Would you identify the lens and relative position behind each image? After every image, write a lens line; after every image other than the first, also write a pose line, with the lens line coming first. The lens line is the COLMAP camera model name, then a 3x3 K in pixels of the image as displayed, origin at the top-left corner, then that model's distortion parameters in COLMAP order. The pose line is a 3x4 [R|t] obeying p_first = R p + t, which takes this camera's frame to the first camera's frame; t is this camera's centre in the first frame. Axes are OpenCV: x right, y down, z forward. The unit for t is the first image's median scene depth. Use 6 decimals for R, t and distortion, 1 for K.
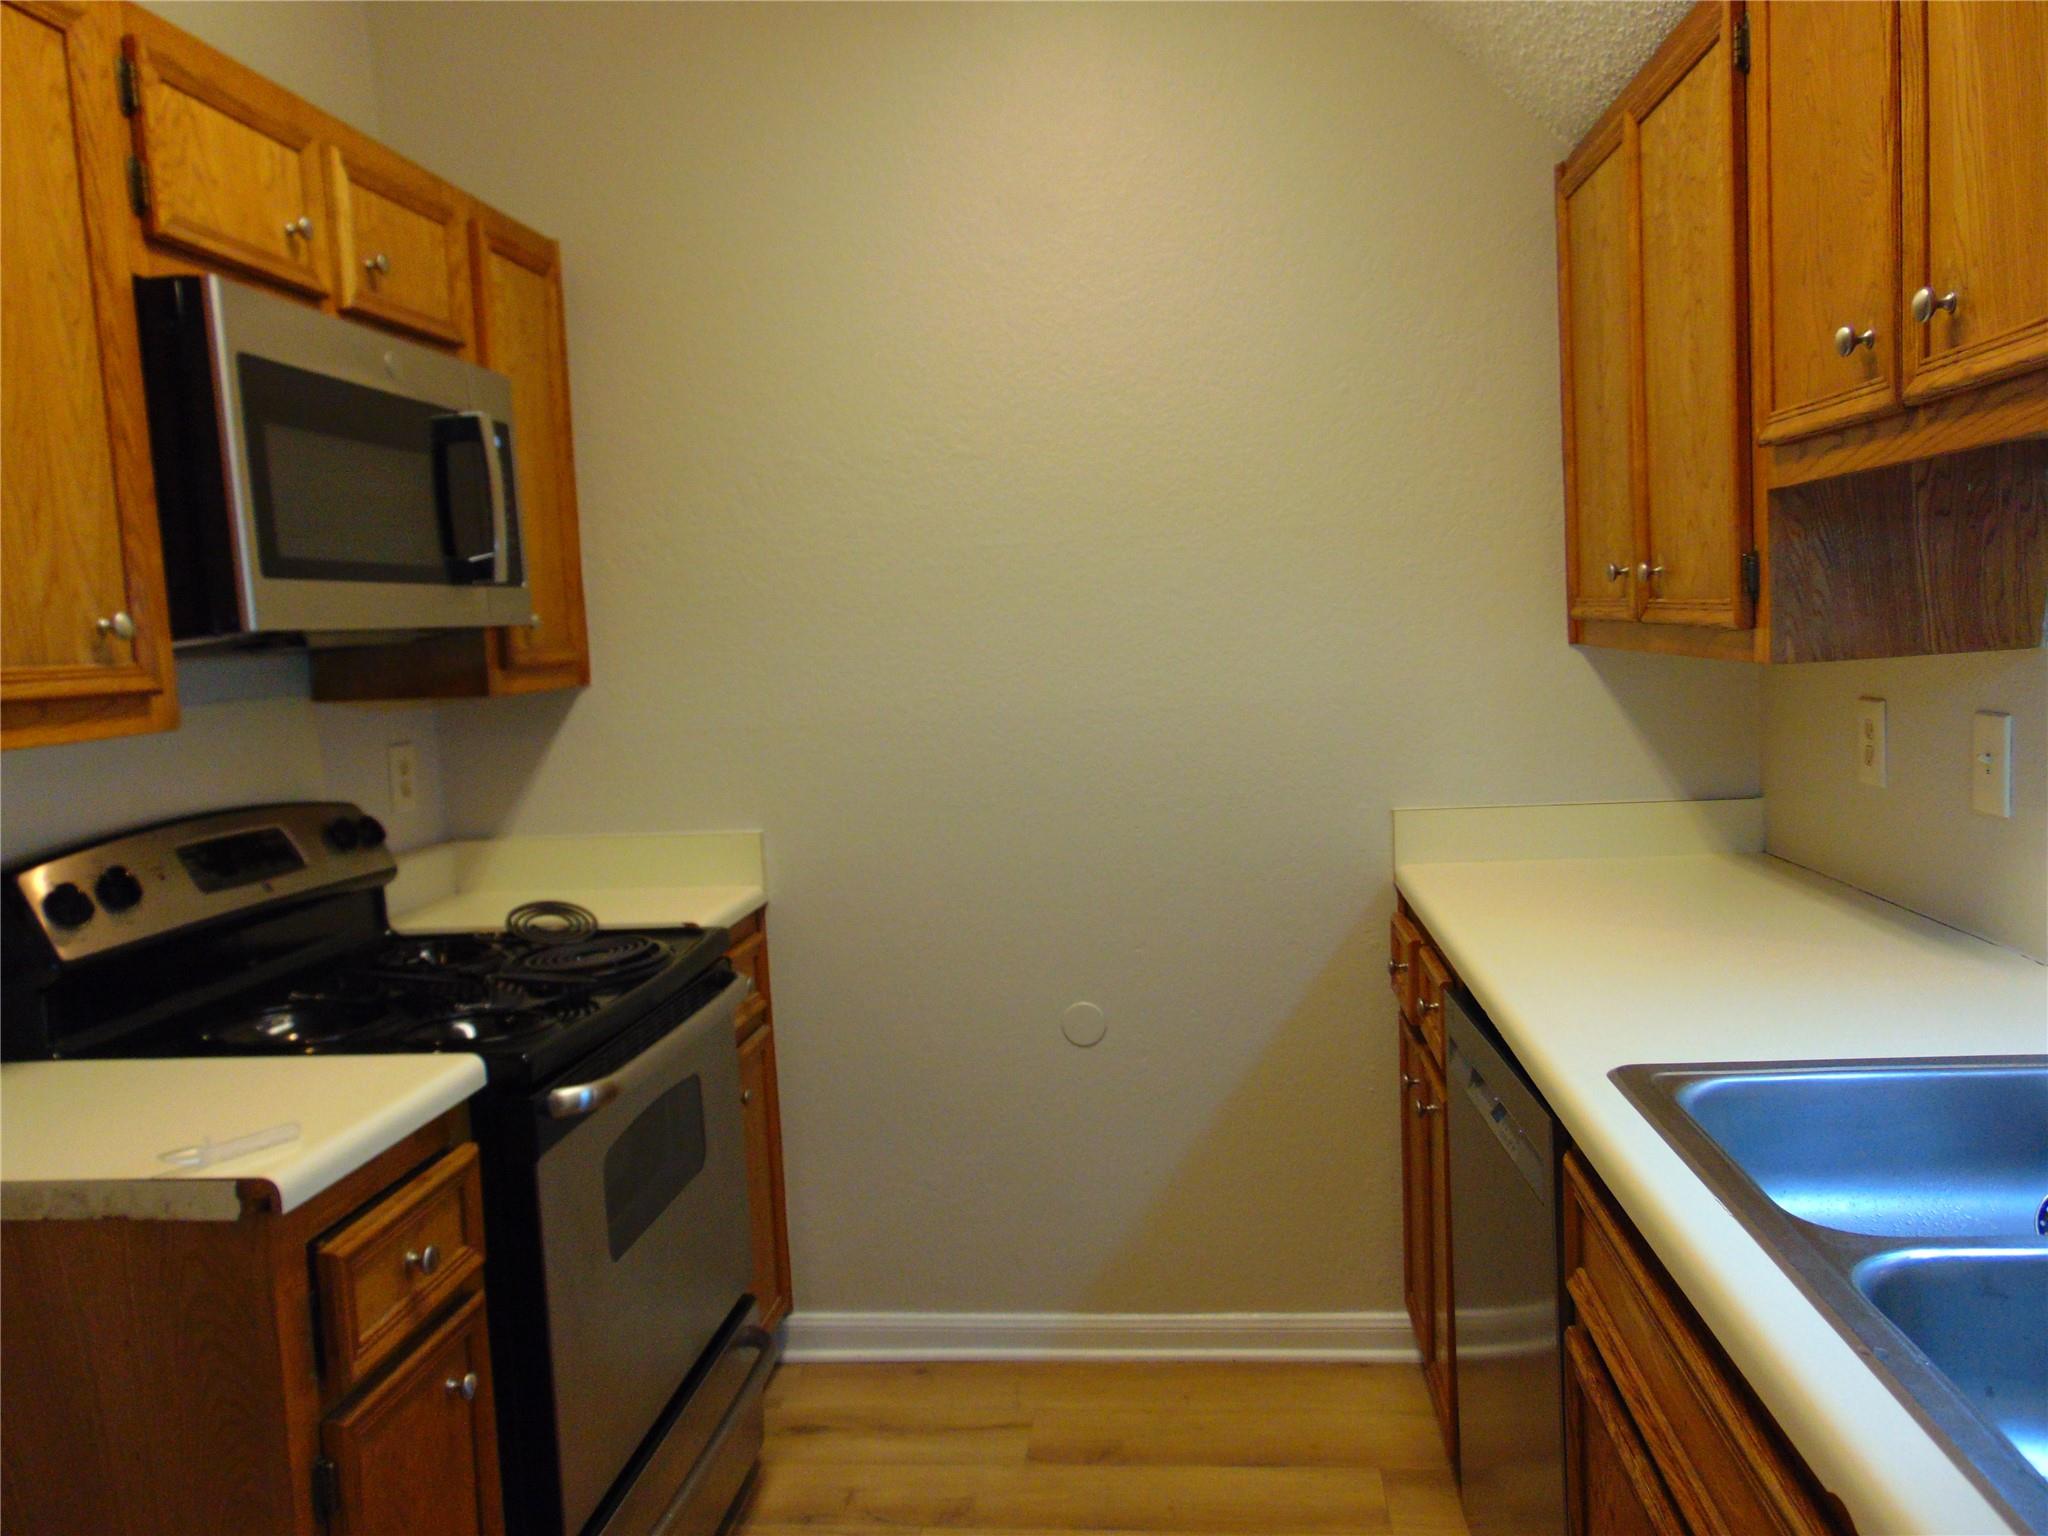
lens RADIAL K [[1521.1, 0, 1024.0], [0, 1521.1, 768.0], [0, 0, 1]] dist [-0.010701, 0.001487]
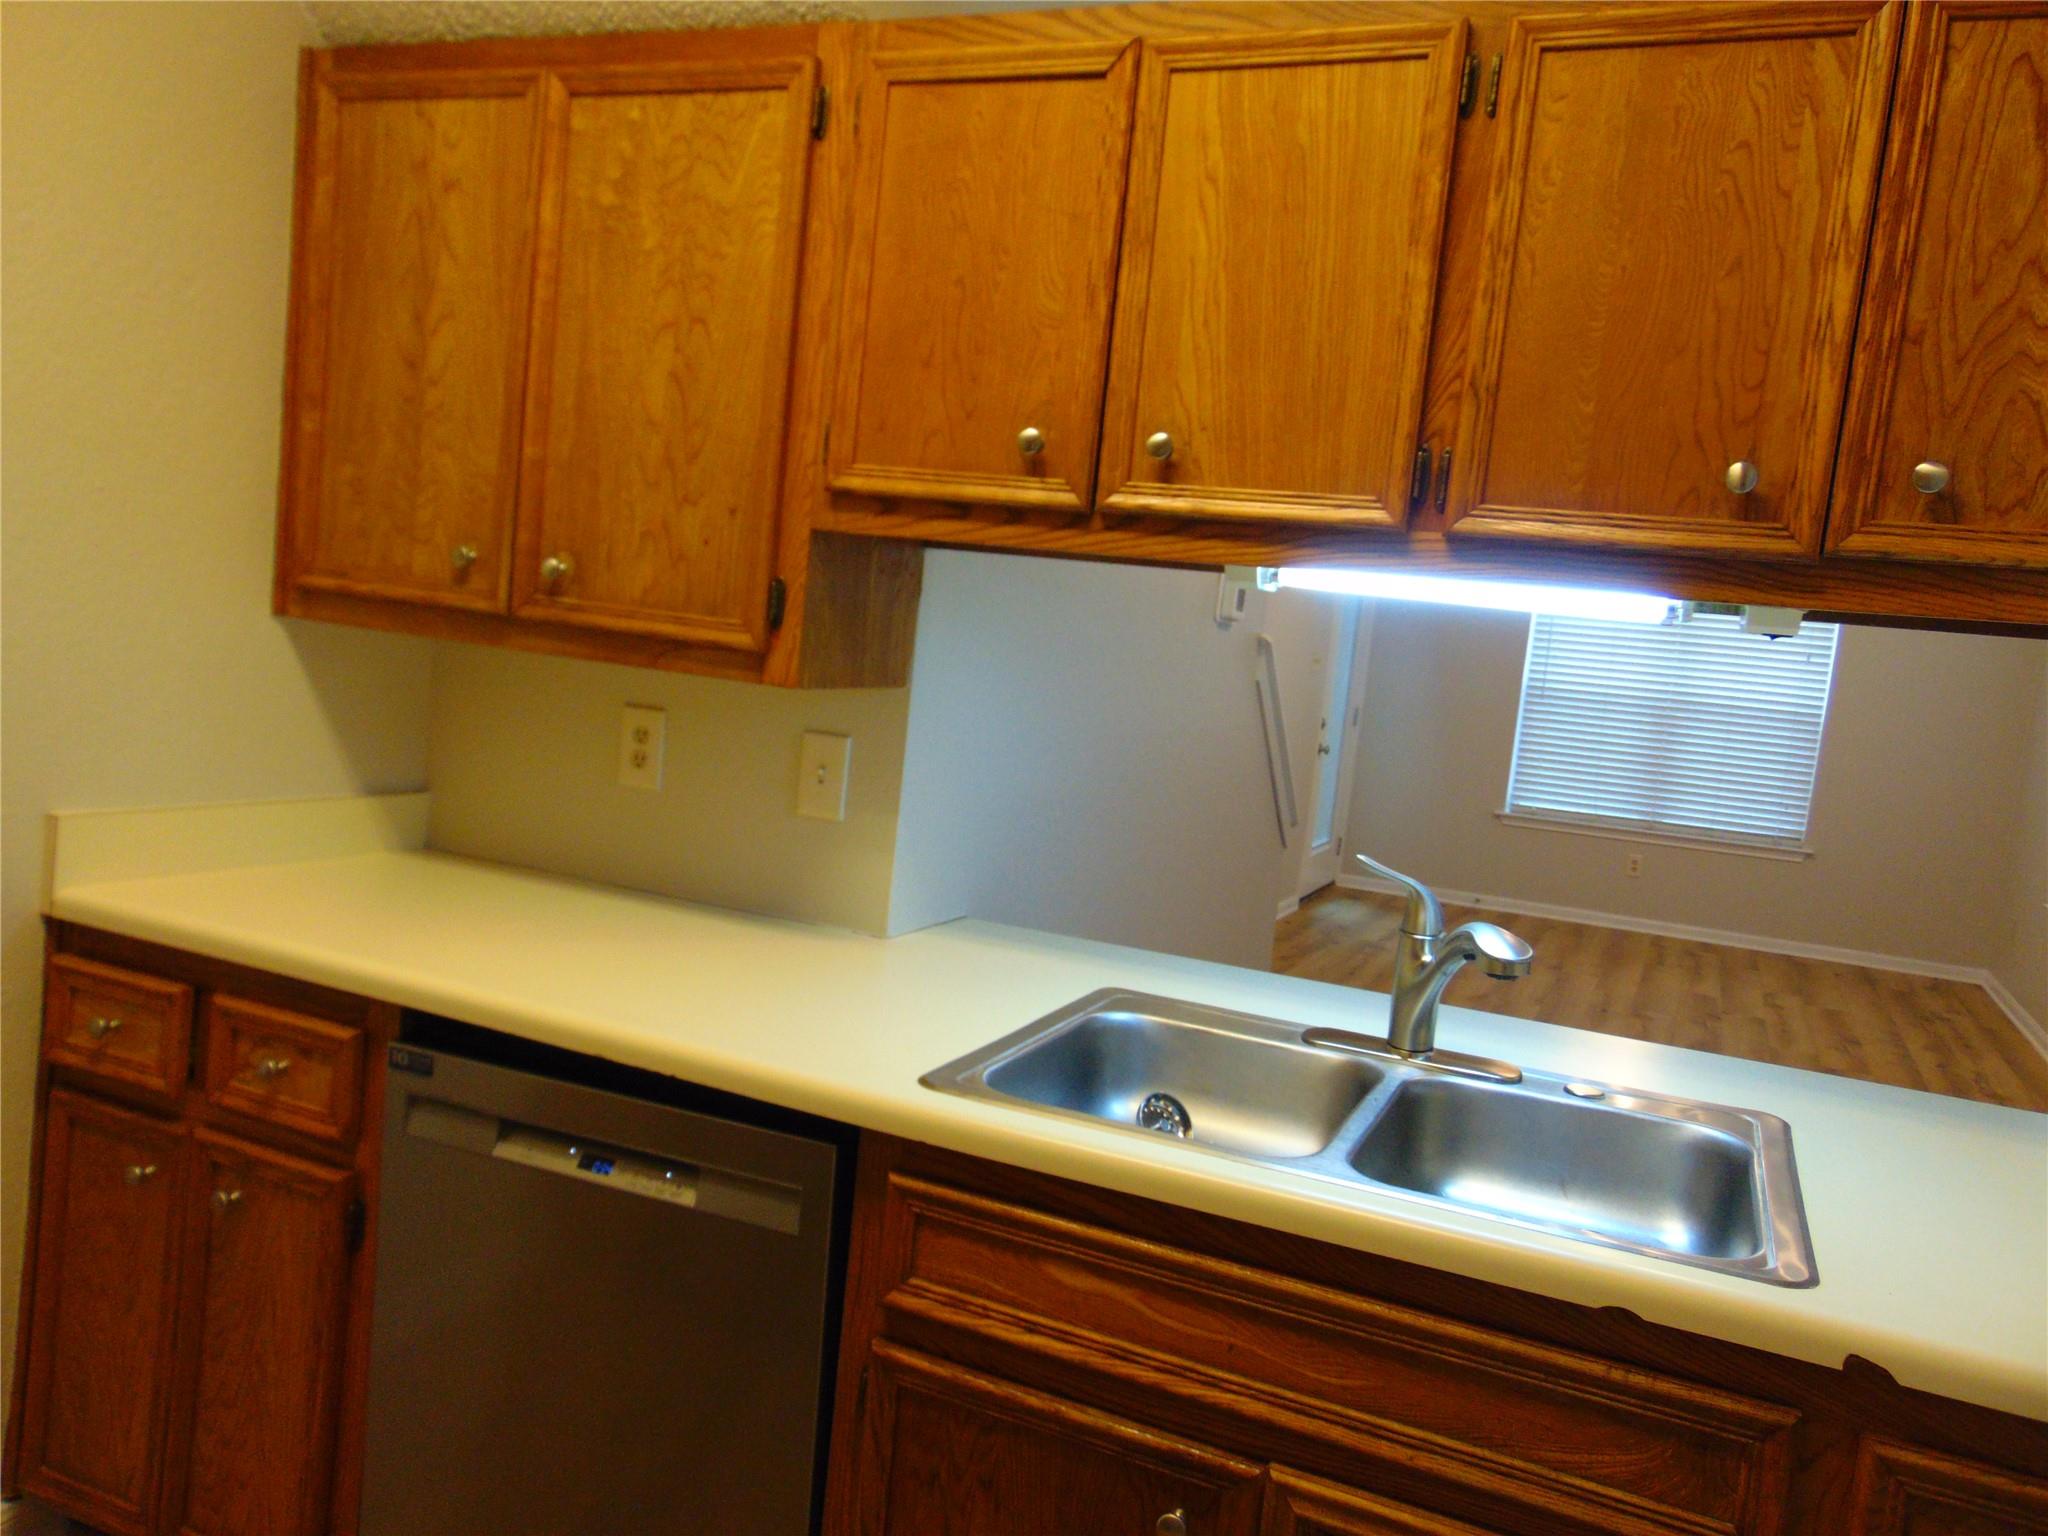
lens RADIAL K [[1521.1, 0, 1024.0], [0, 1521.1, 768.0], [0, 0, 1]] dist [-0.010701, 0.001487]
pose [[0.277840, -0.000469, 0.960627, -0.448469], [-0.033803, 0.999376, 0.010265, -0.024284], [-0.960032, -0.035325, 0.277651, 0.472851]]
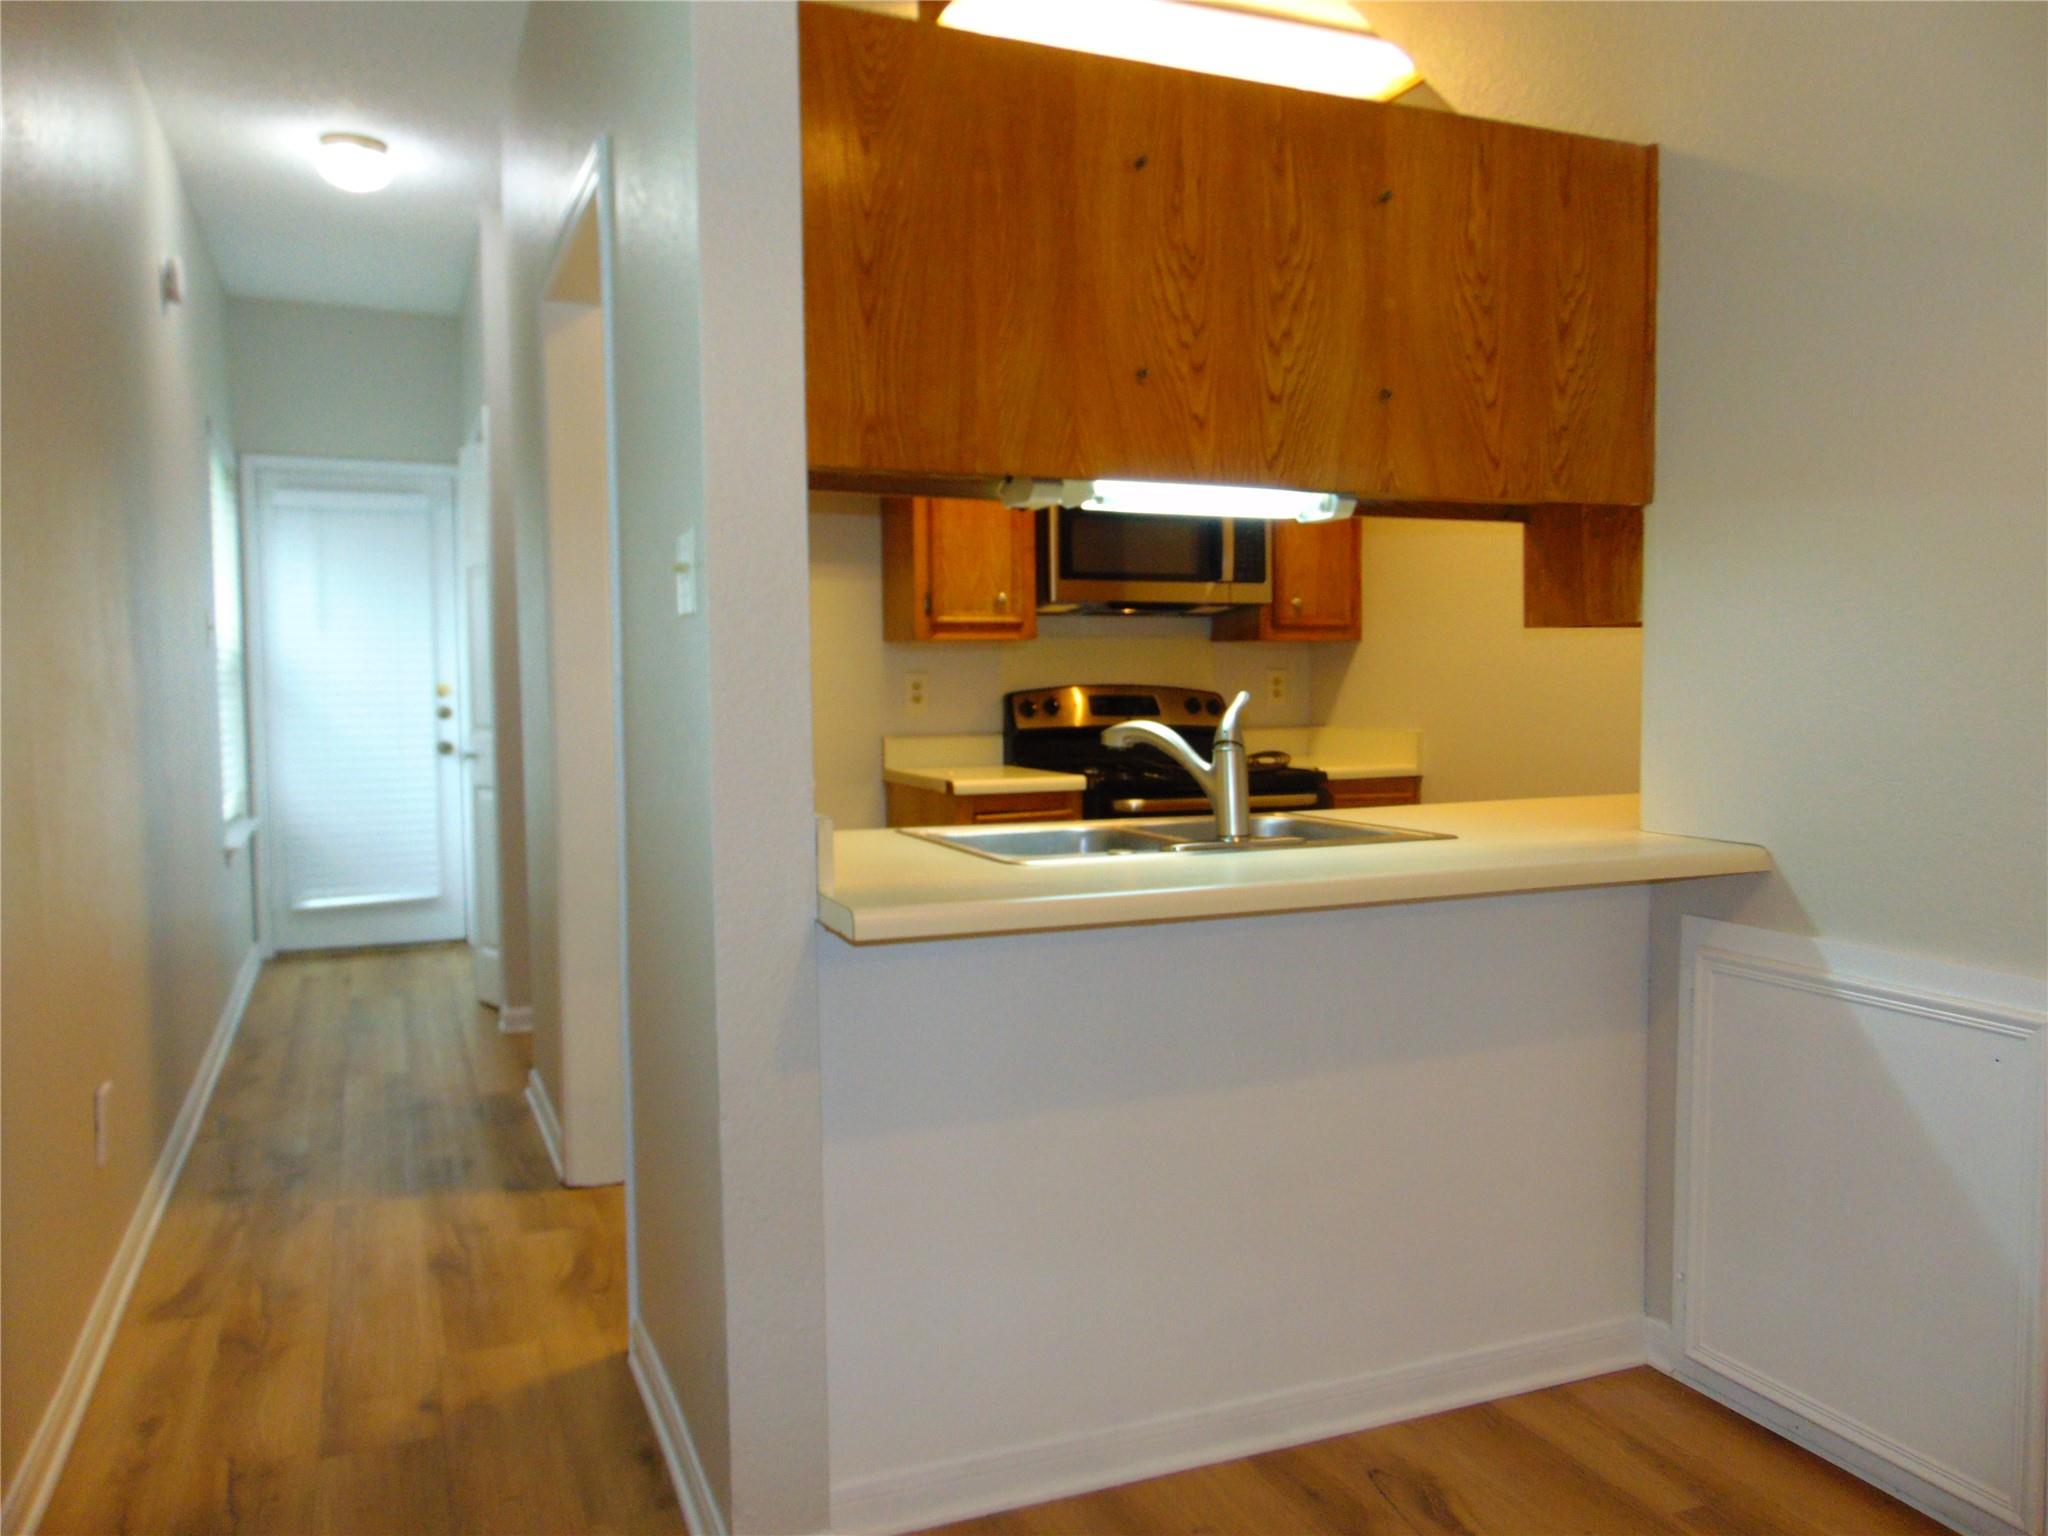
lens RADIAL K [[1521.1, 0, 1024.0], [0, 1521.1, 768.0], [0, 0, 1]] dist [-0.010701, 0.001487]
pose [[0.506323, 0.099747, -0.856556, 1.477631], [-0.096036, 0.993631, 0.058942, 0.036563], [0.856980, 0.052417, 0.512677, -0.289177]]
